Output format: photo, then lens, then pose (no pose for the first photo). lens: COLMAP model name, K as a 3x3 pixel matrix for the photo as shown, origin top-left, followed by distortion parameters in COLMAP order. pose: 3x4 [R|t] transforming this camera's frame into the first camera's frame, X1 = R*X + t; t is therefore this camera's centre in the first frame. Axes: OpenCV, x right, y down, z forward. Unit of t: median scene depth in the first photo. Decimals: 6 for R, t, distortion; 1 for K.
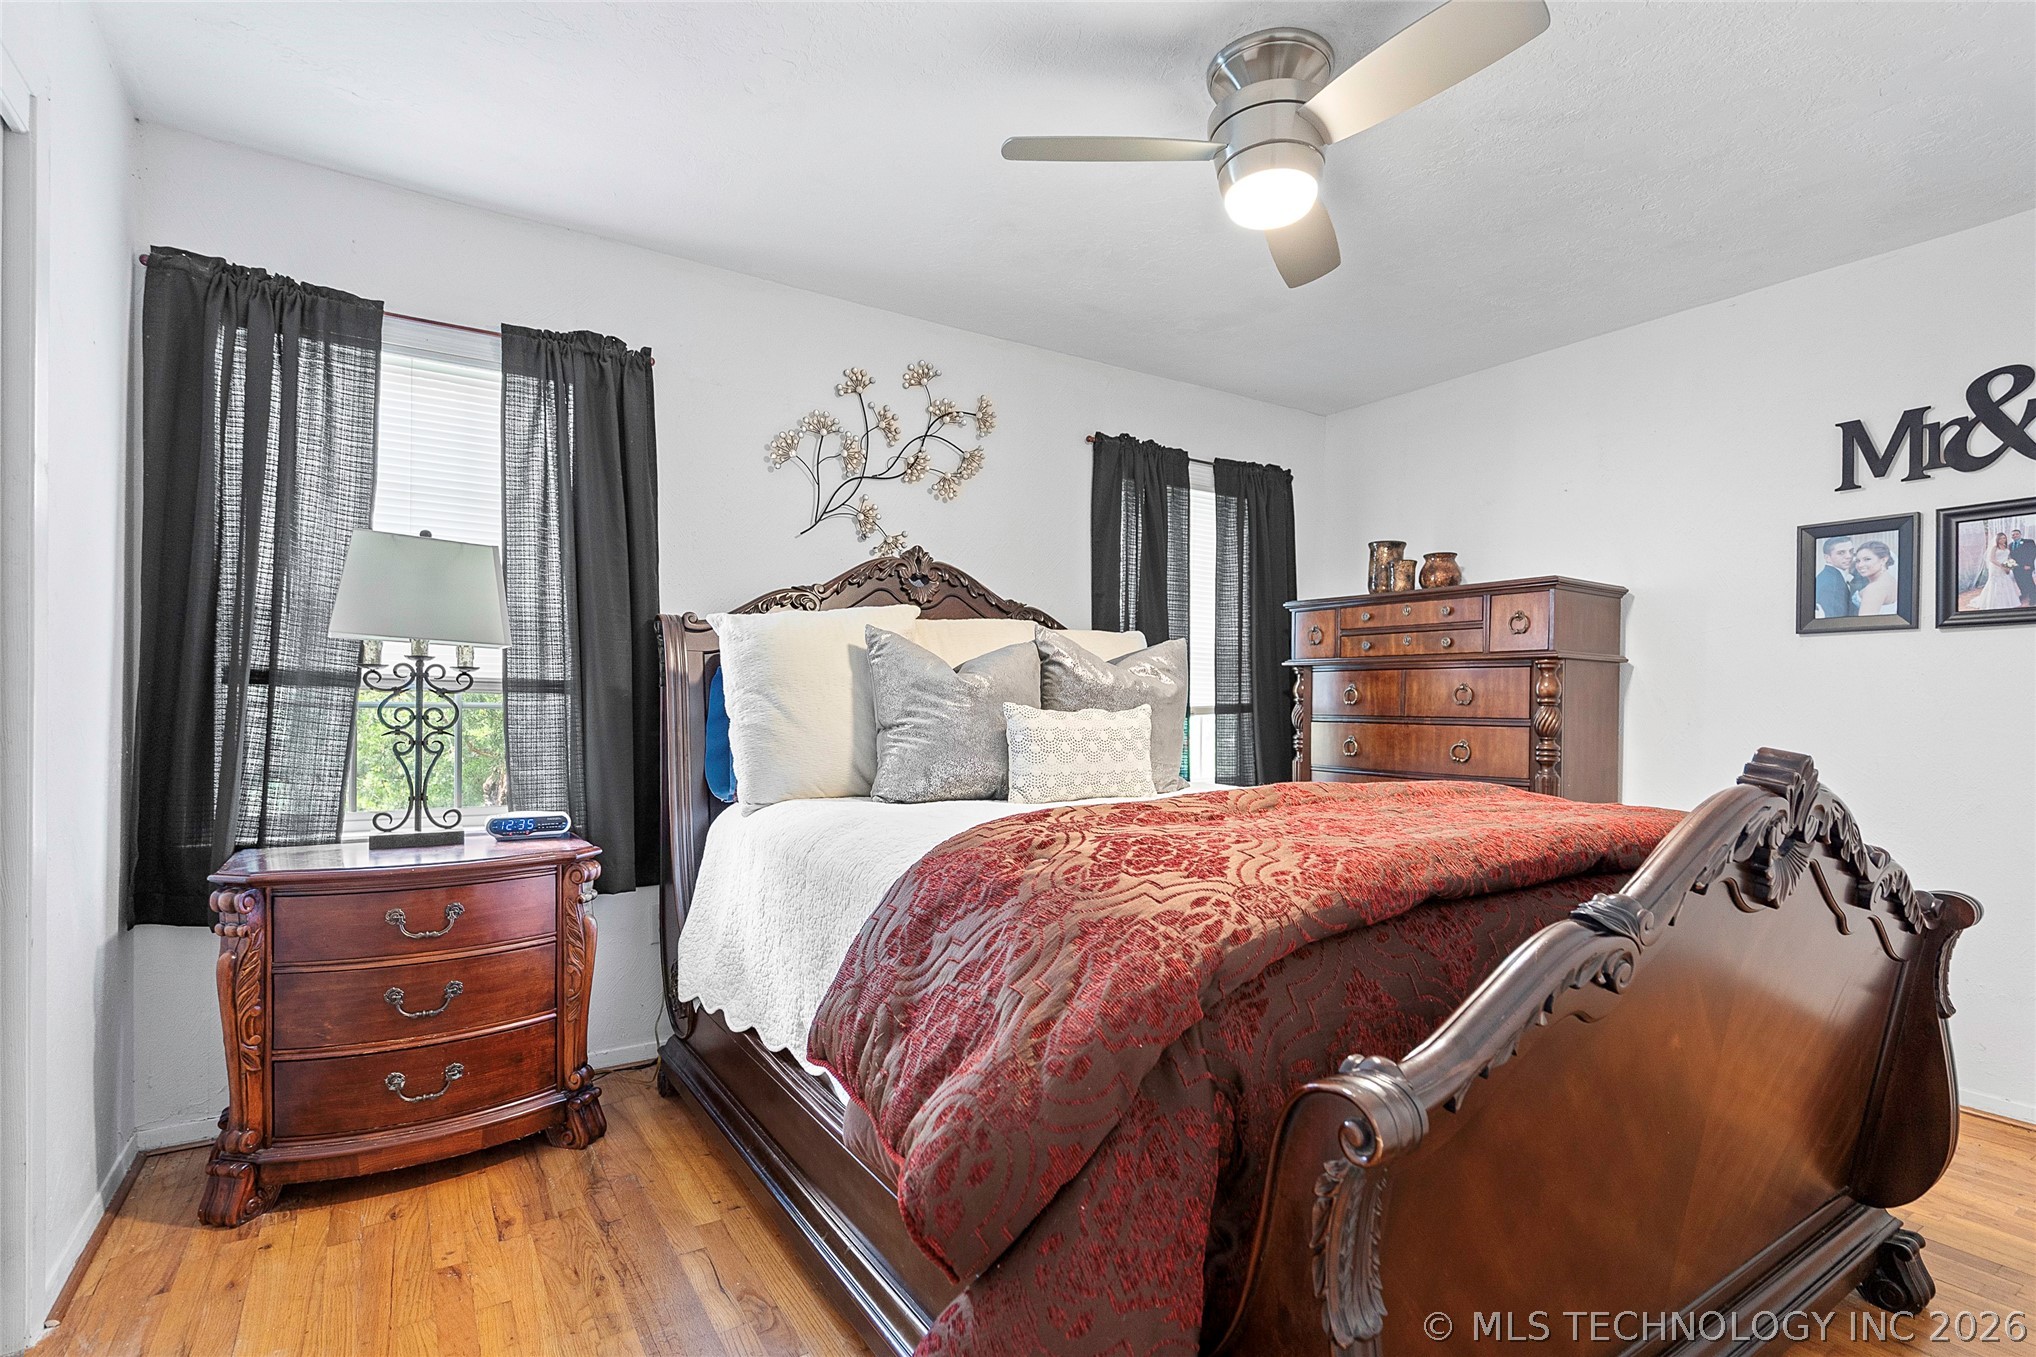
lens RADIAL K [[915.3, 0, 965.7], [0, 915.3, 708.8], [0, 0, 1]] dist [-0.004035, -0.000061]
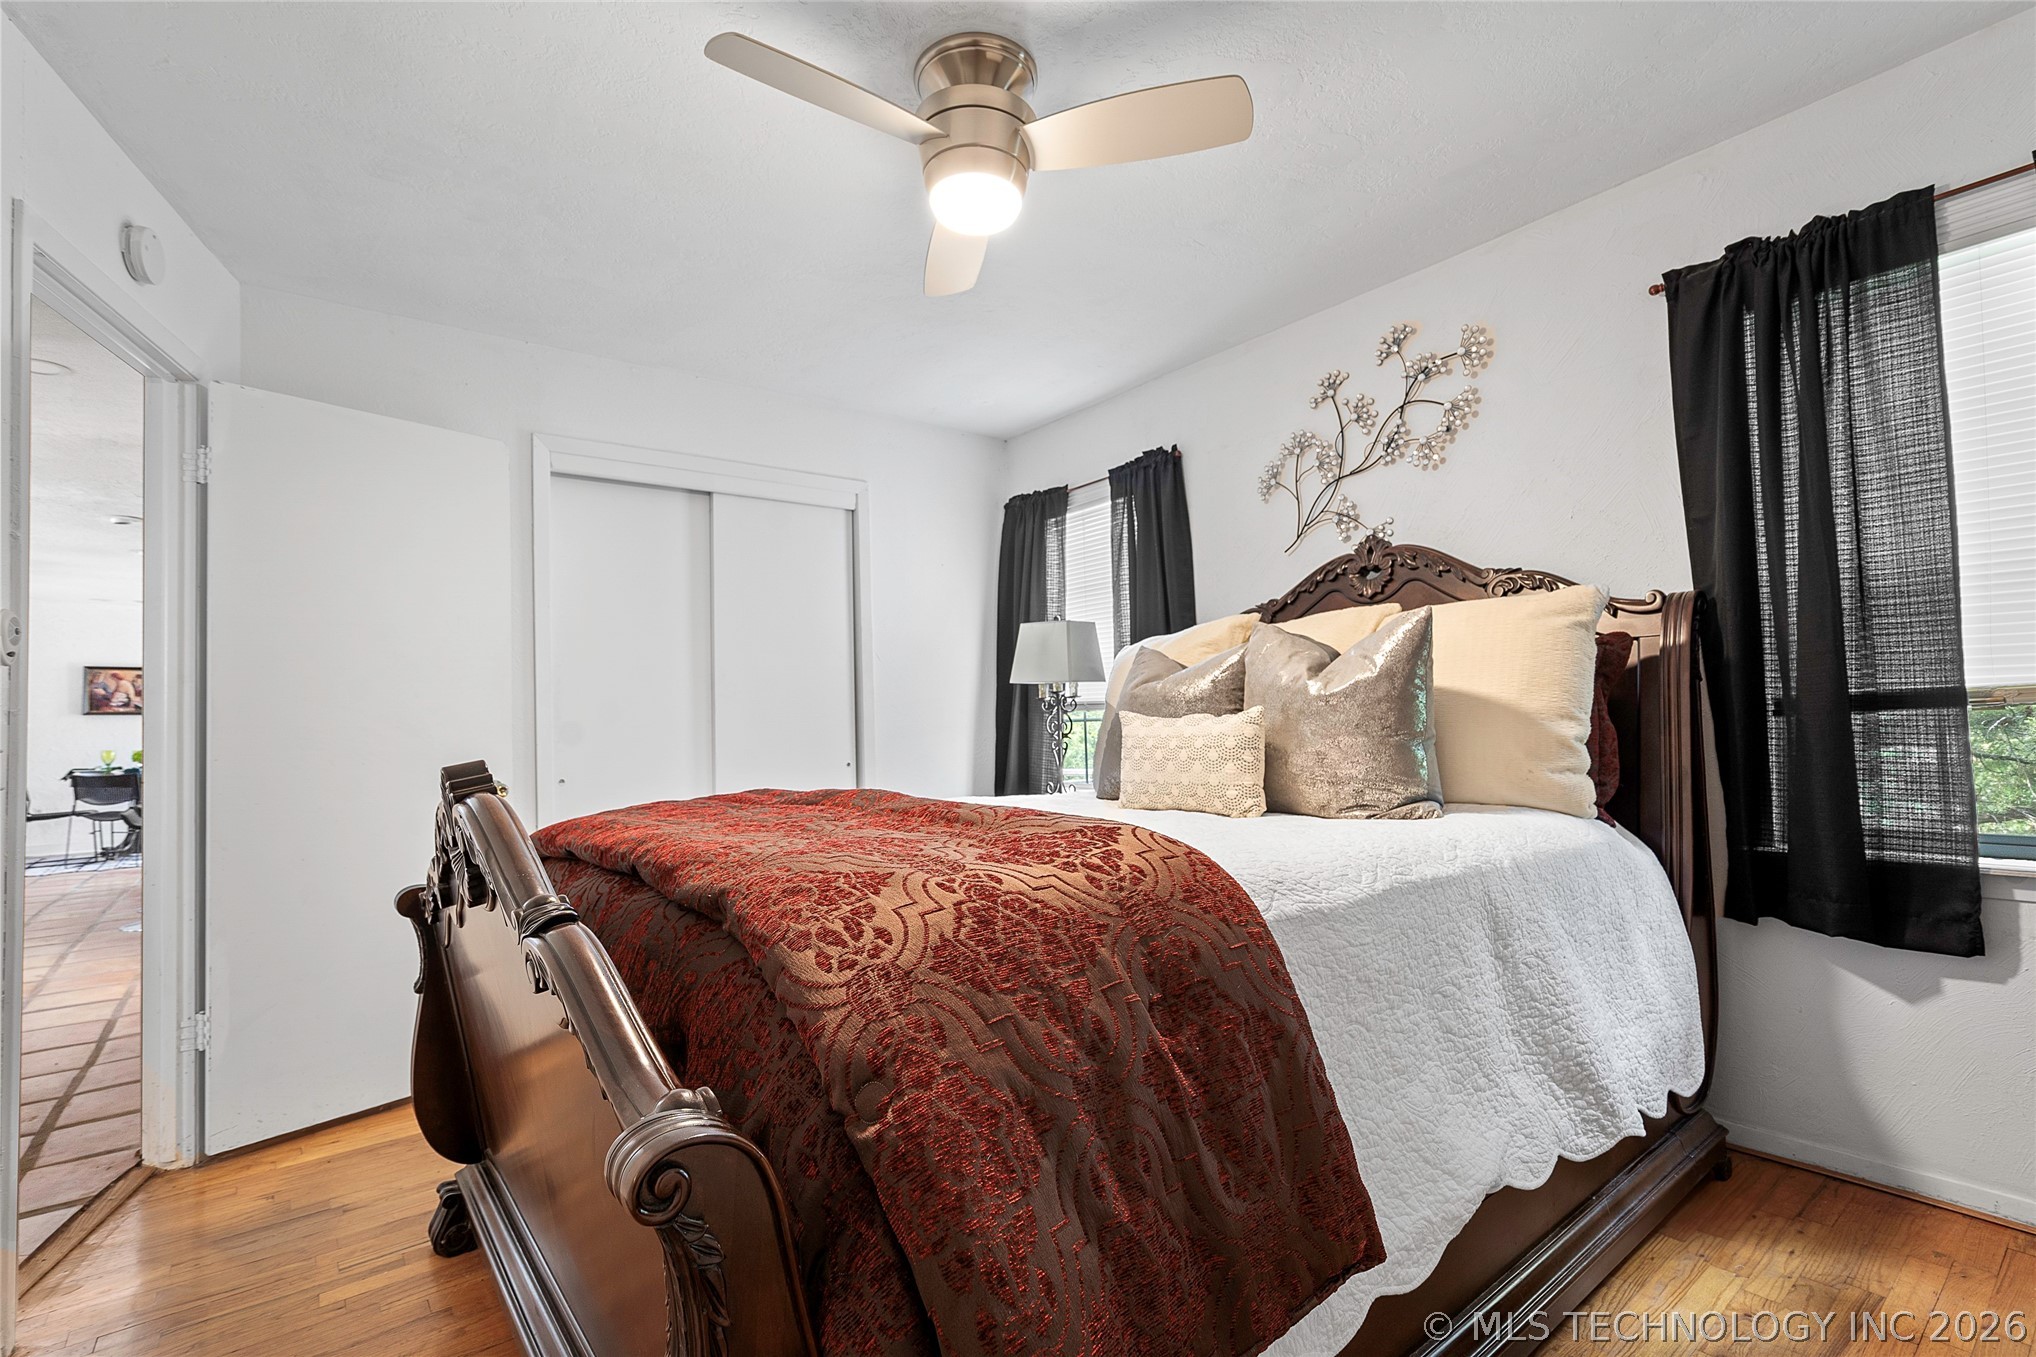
lens RADIAL K [[938.9, 0, 1018.0], [0, 938.9, 678.5], [0, 0, 1]] dist [0.000100, 0.000919]
pose [[0.118319, -0.052630, -0.991580, 1.094167], [0.026589, 0.998404, -0.049819, 0.004998], [0.992620, -0.020470, 0.119529, 0.693548]]
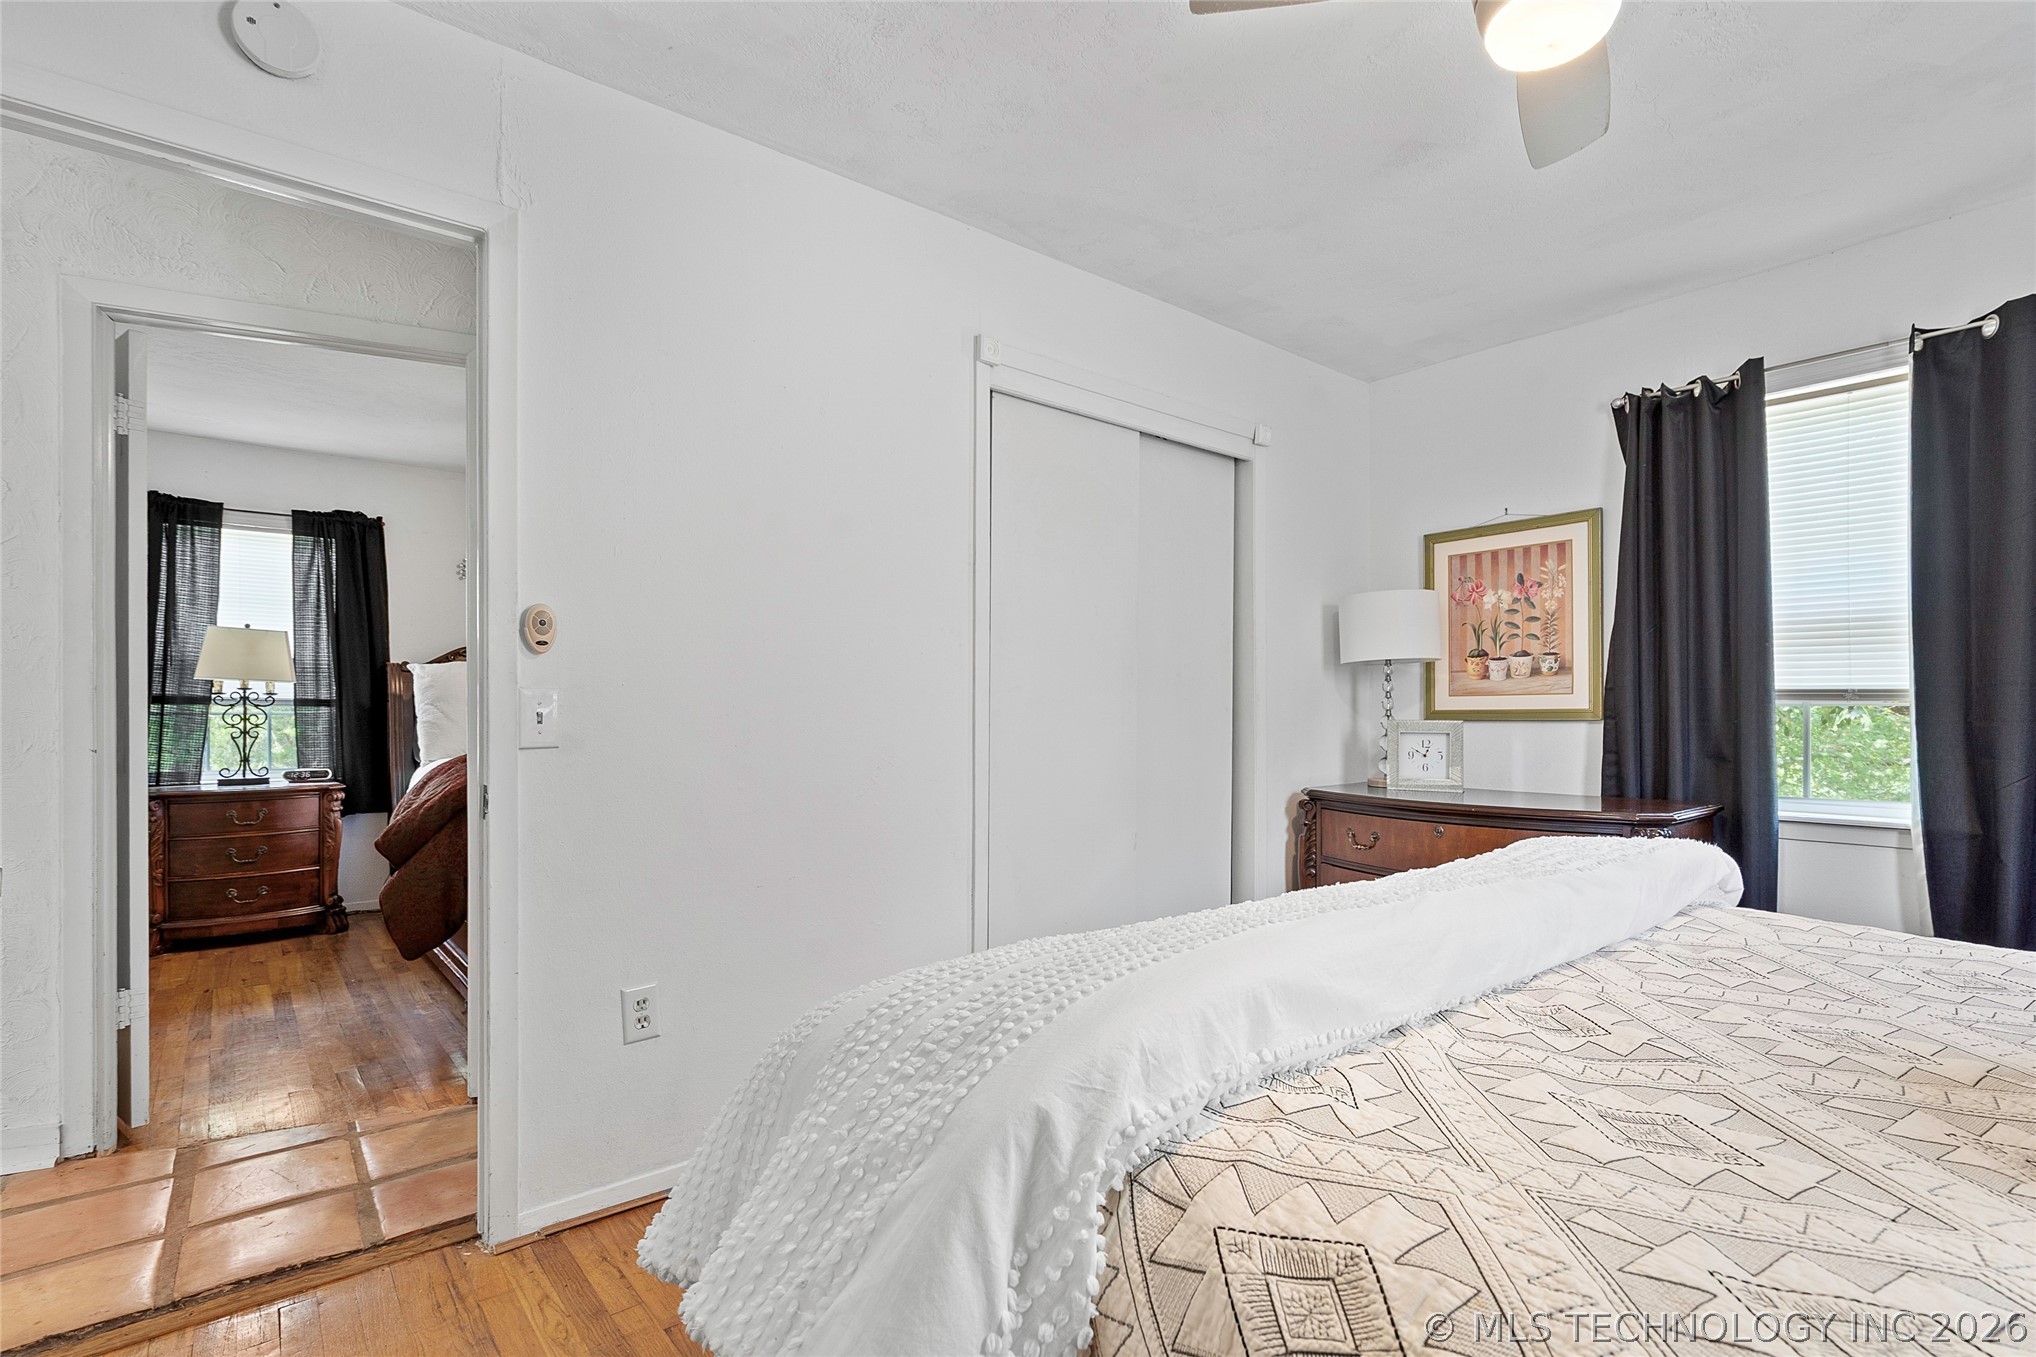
lens RADIAL K [[958.9, 0, 995.8], [0, 958.9, 704.9], [0, 0, 1]] dist [-0.001259, 0.000031]
pose [[0.993888, -0.010849, 0.109860, 0.757151], [0.011813, 0.999897, -0.008126, 0.013897], [-0.109760, 0.009374, 0.993914, -1.187229]]
